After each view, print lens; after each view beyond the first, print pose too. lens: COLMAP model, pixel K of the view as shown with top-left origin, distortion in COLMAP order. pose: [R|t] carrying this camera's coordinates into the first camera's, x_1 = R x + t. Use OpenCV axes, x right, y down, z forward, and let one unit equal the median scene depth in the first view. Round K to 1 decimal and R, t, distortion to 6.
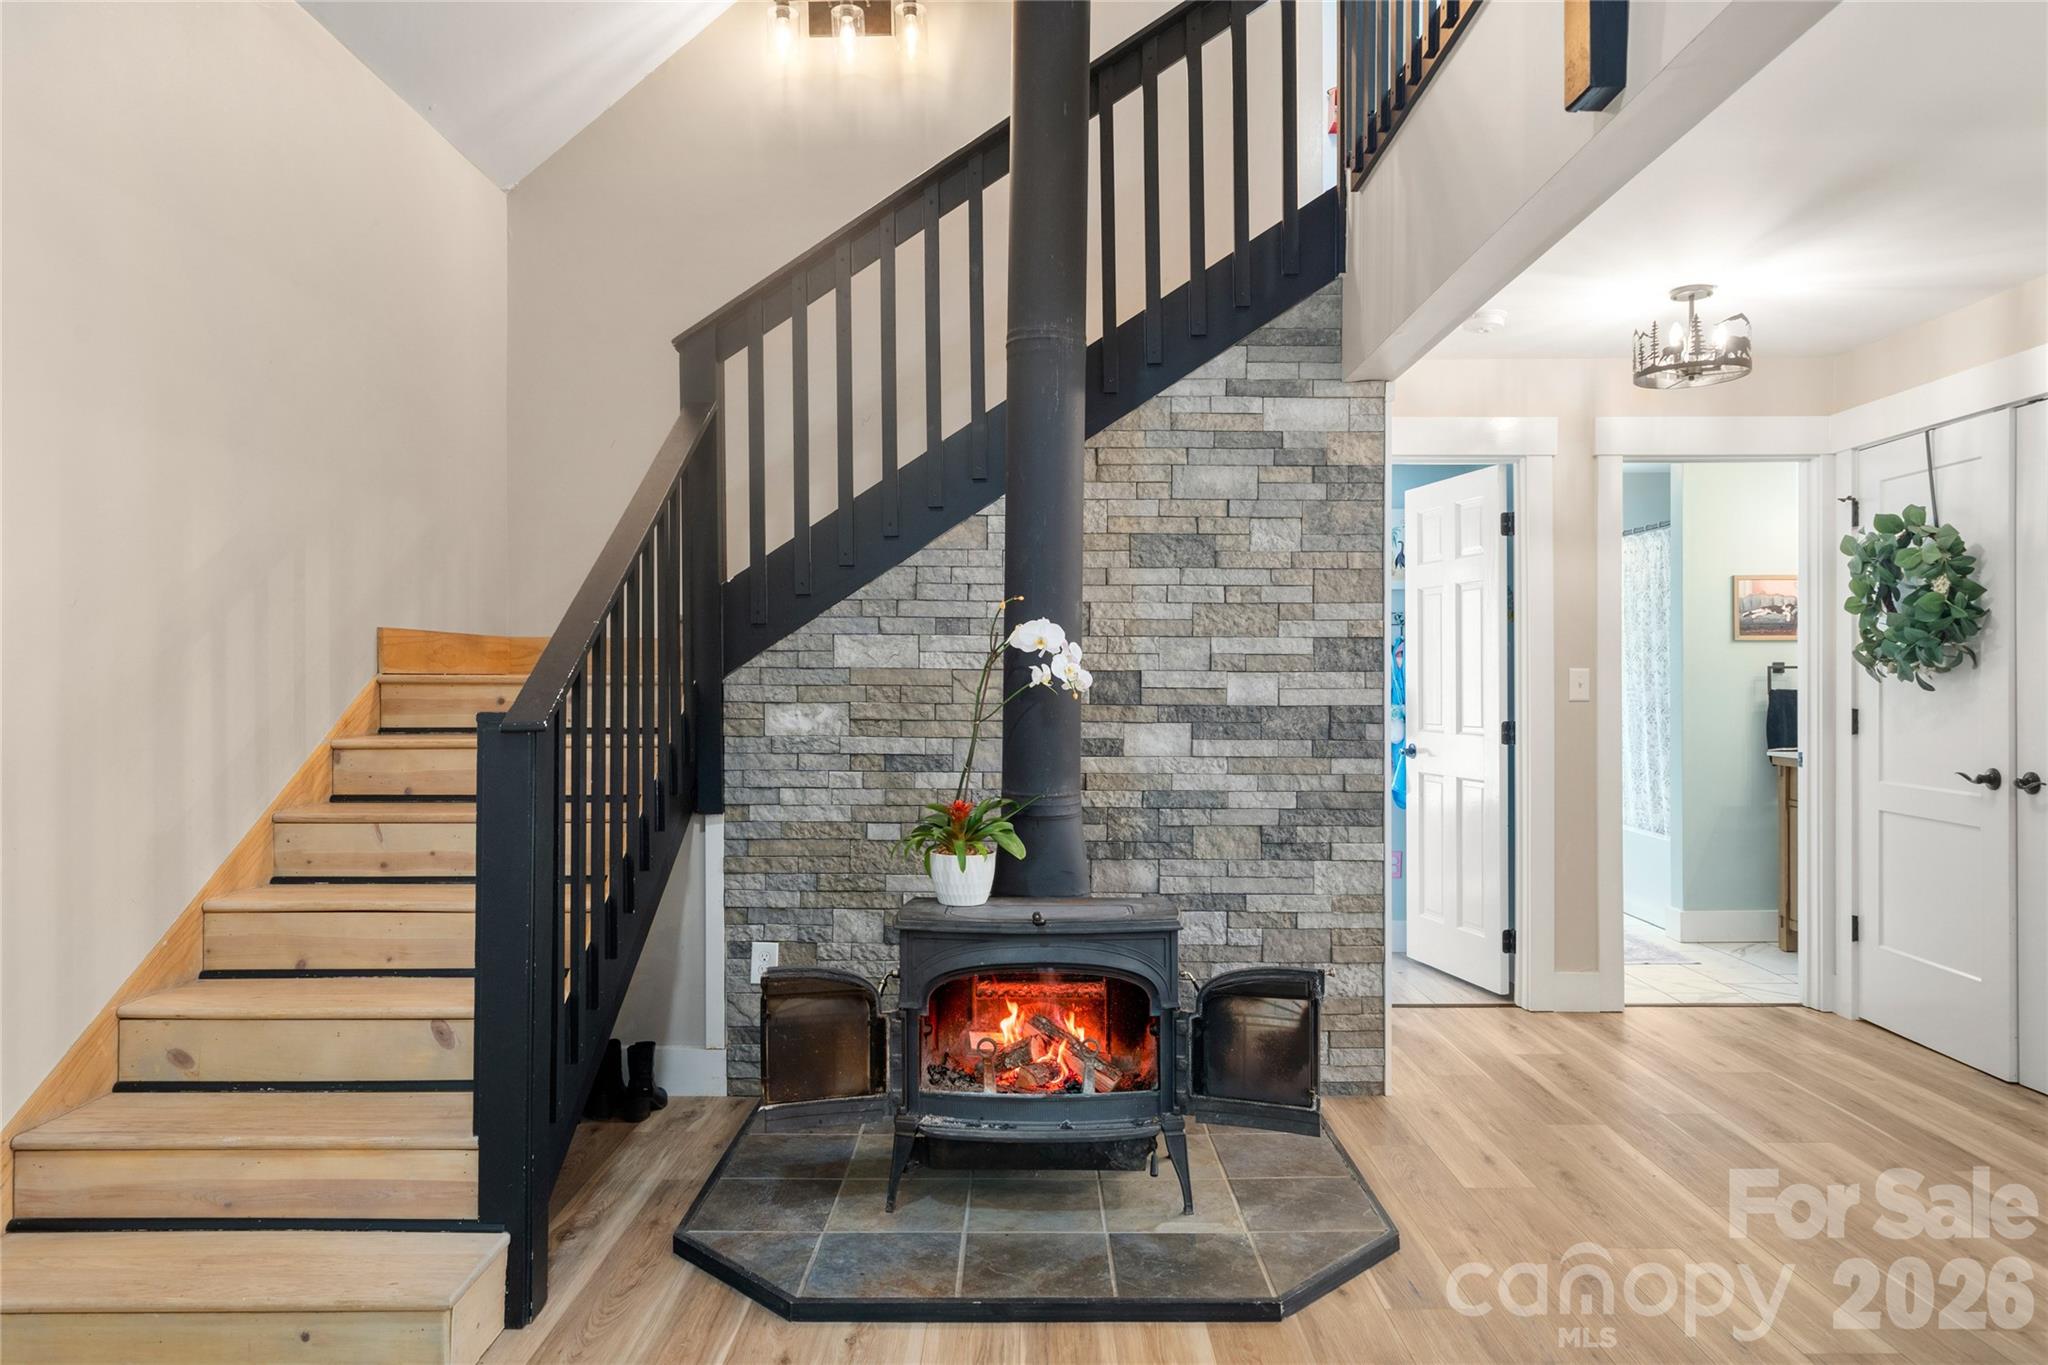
lens RADIAL K [[1326.9, 0, 1024.0], [0, 1326.9, 682.5], [0, 0, 1]] dist [0.006562, 0.001942]
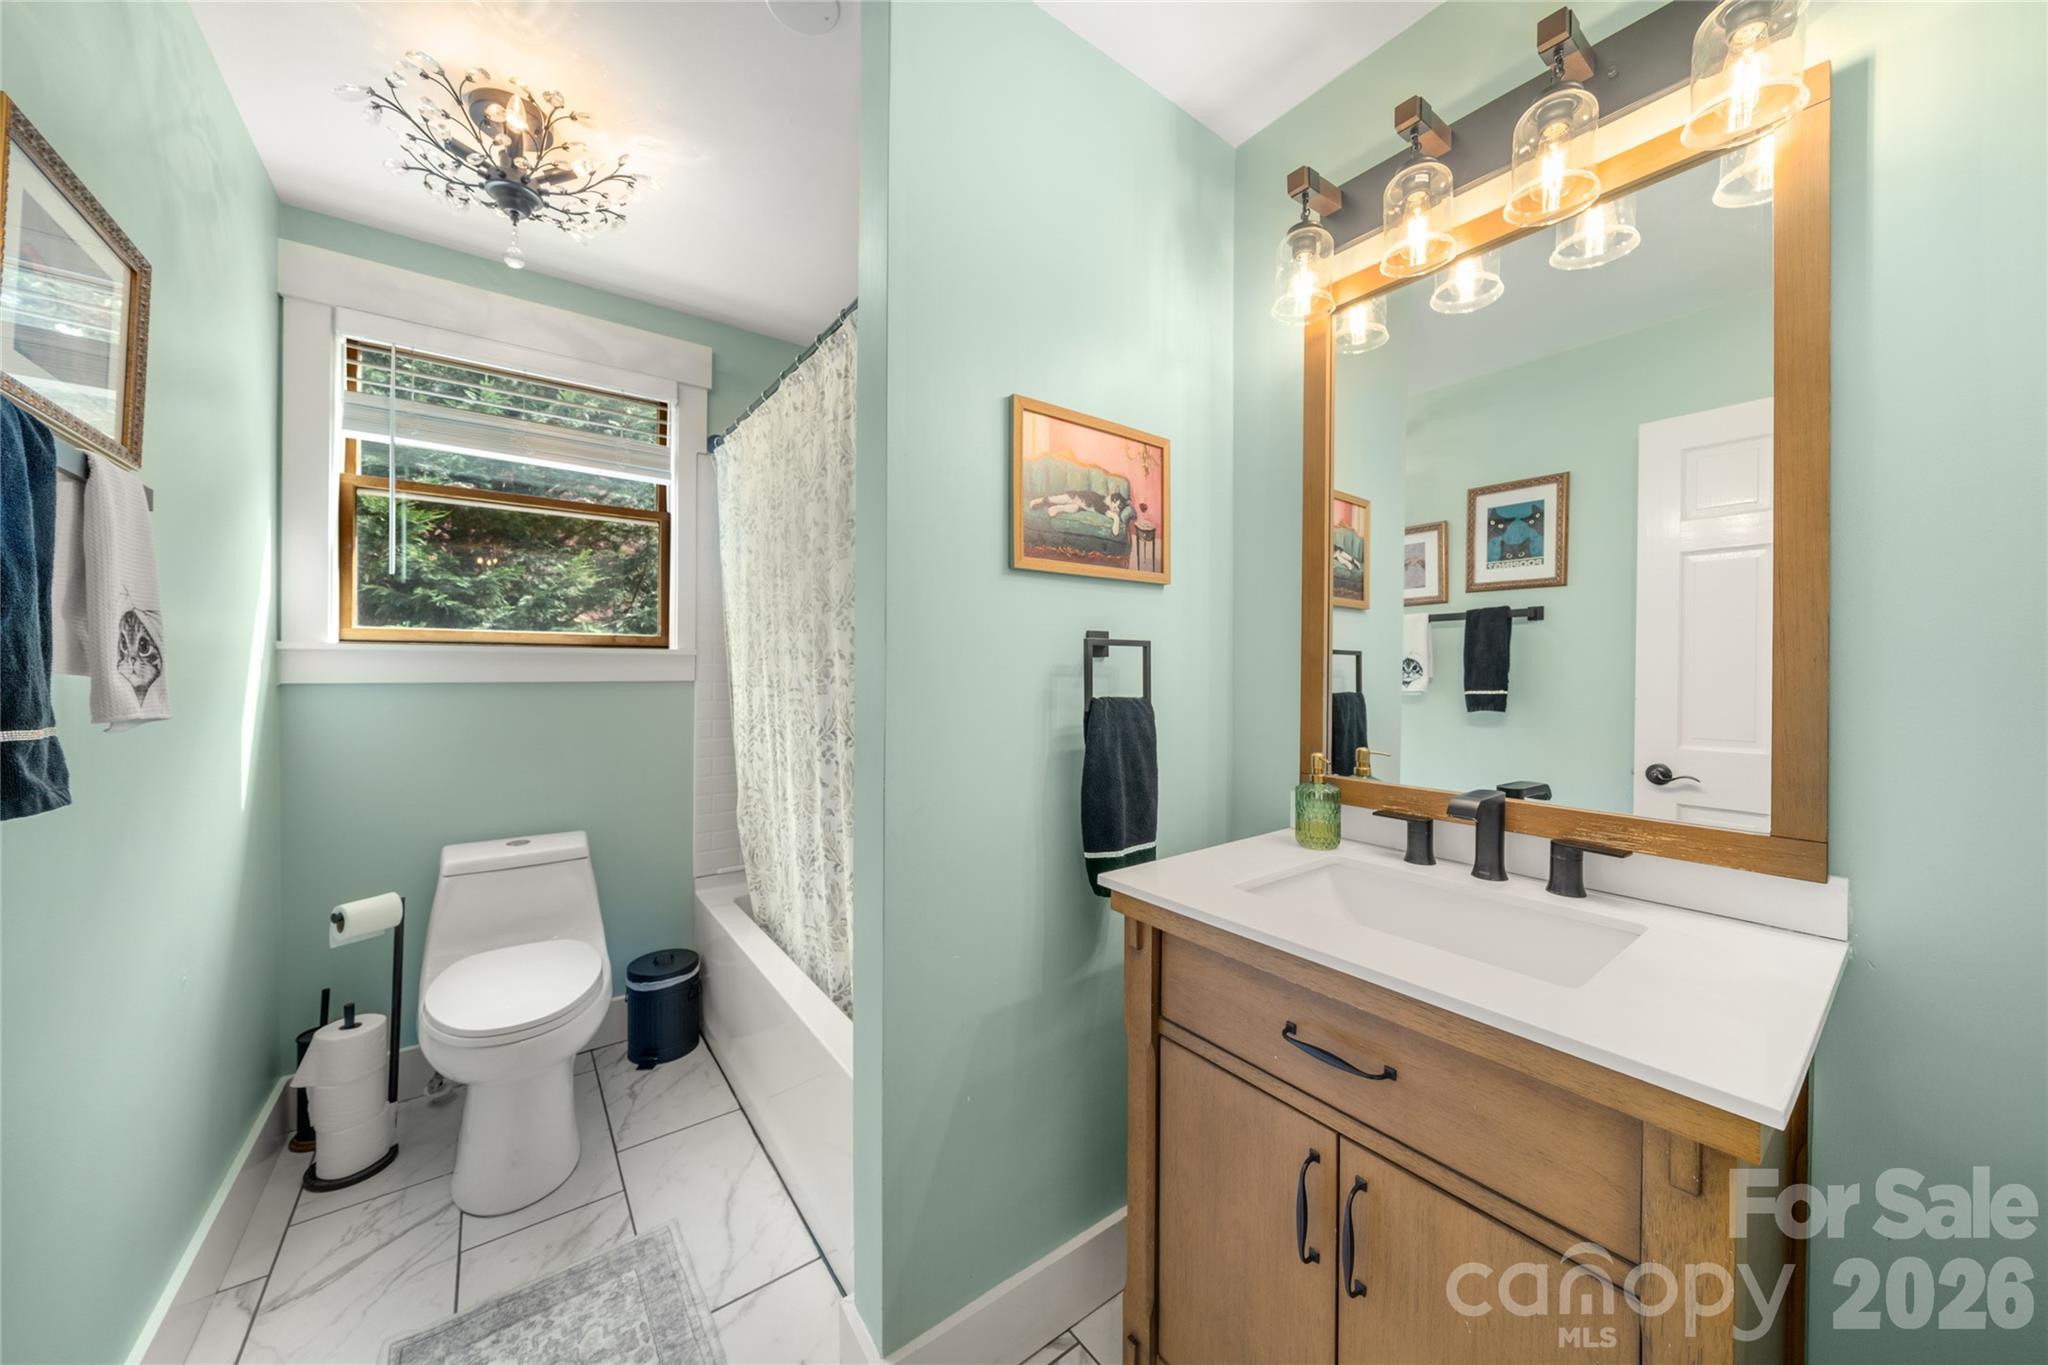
lens RADIAL K [[707.7, 0, 1023.9], [0, 707.7, 667.6], [0, 0, 1]] dist [-0.001134, -0.000024]
pose [[0.802288, 0.003587, 0.596926, 0.417455], [-0.003127, 0.999993, -0.001806, -0.003289], [-0.596929, -0.000417, 0.802294, 0.837389]]
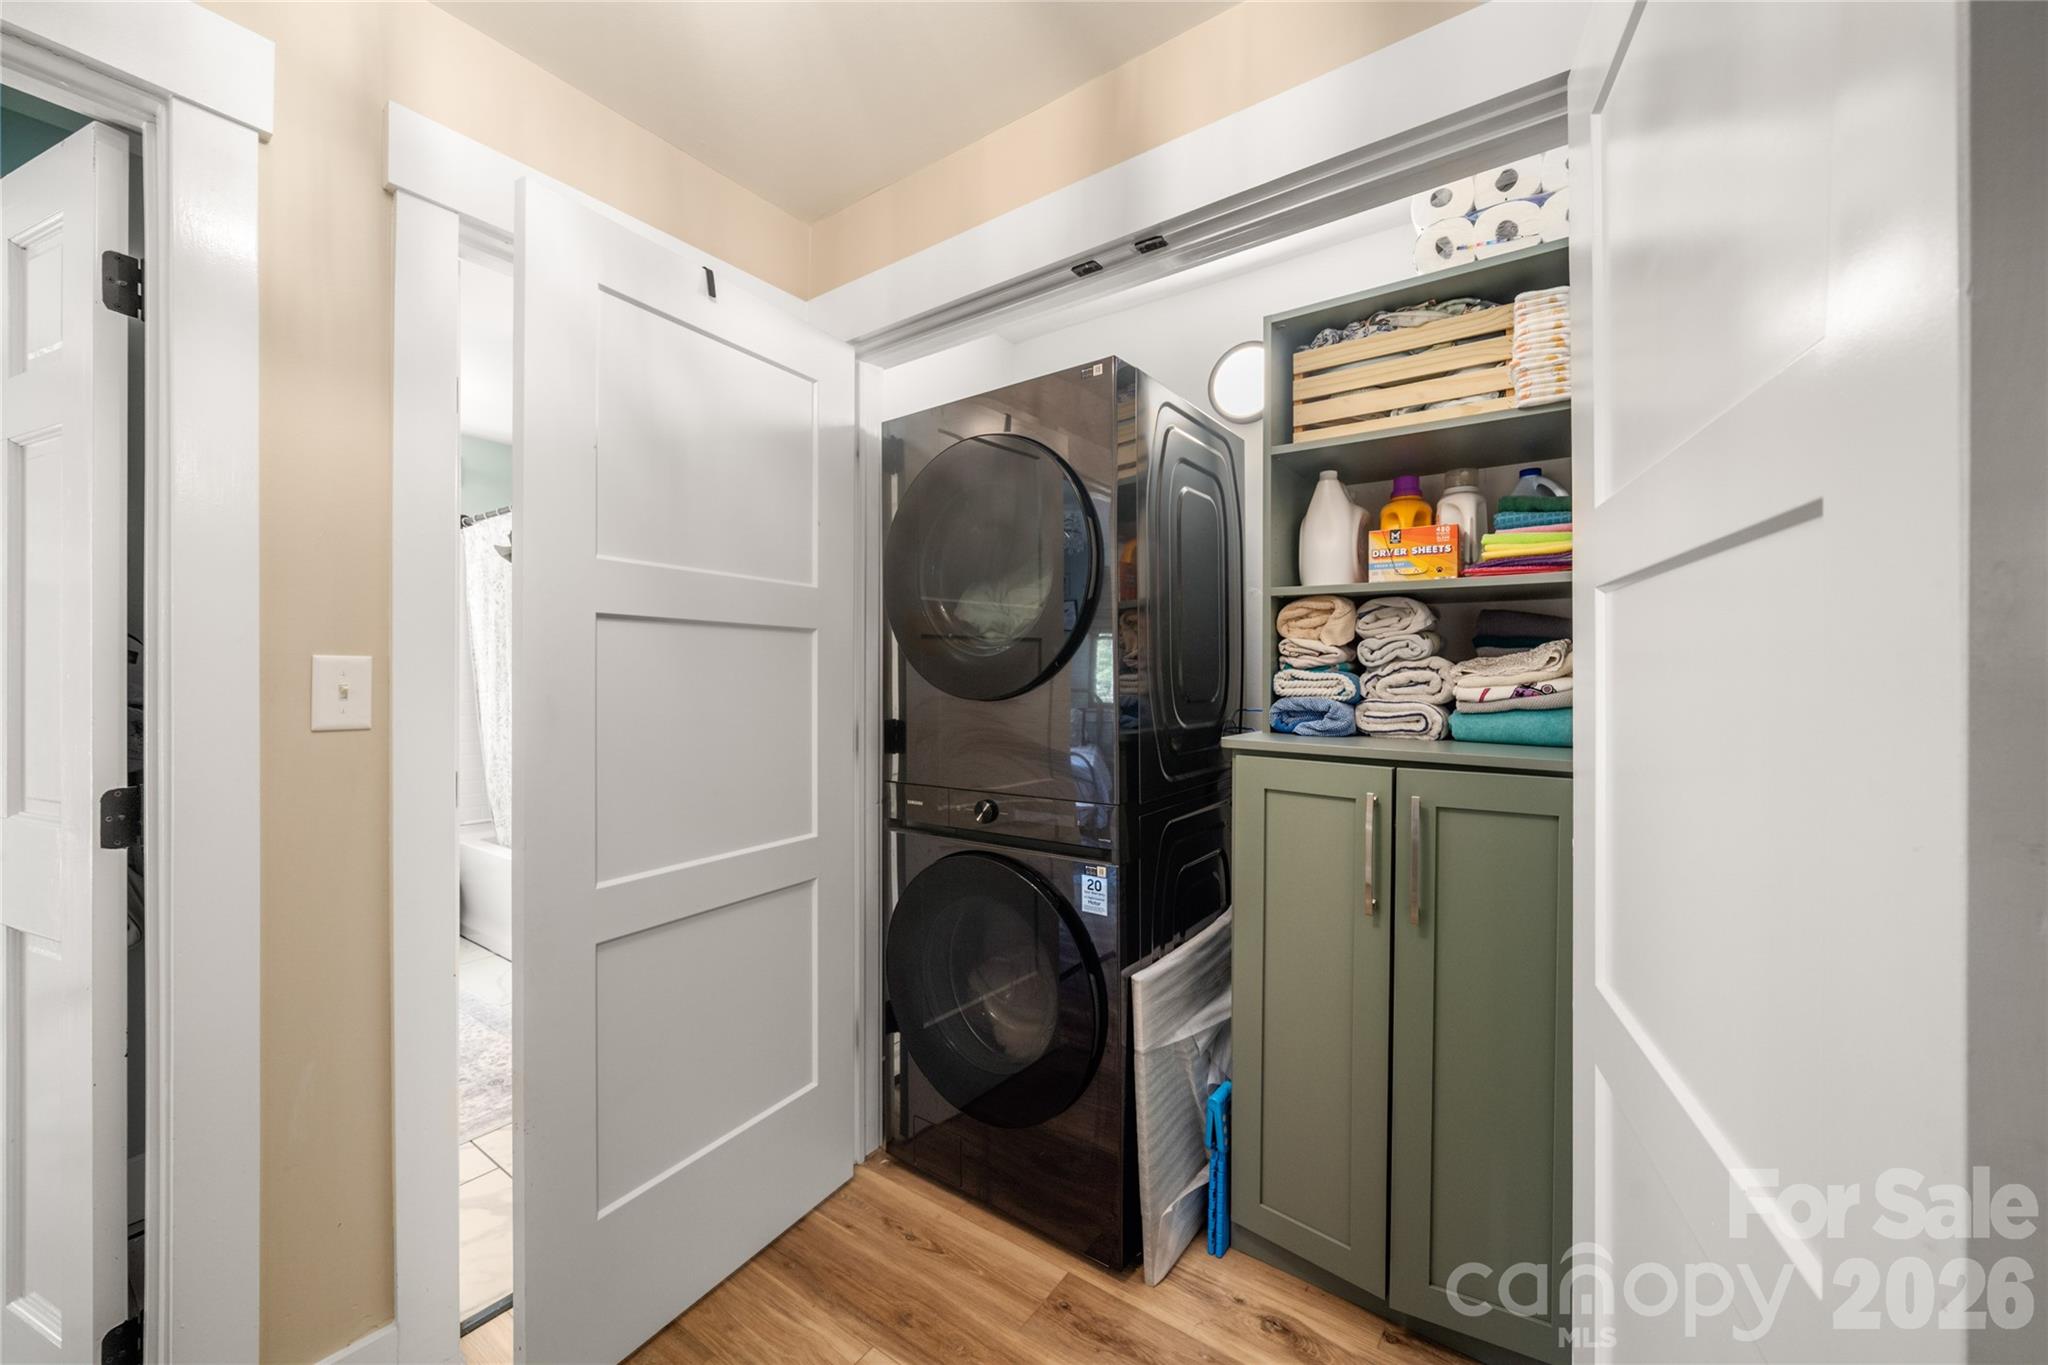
lens RADIAL K [[789.2, 0, 1024.0], [0, 789.2, 682.5], [0, 0, 1]] dist [-0.000100, -0.000001]
pose [[0.588258, -0.000443, 0.808673, 0.273771], [-0.001364, 0.999998, 0.001539, -0.002016], [-0.808672, -0.002008, 0.588256, 0.535261]]
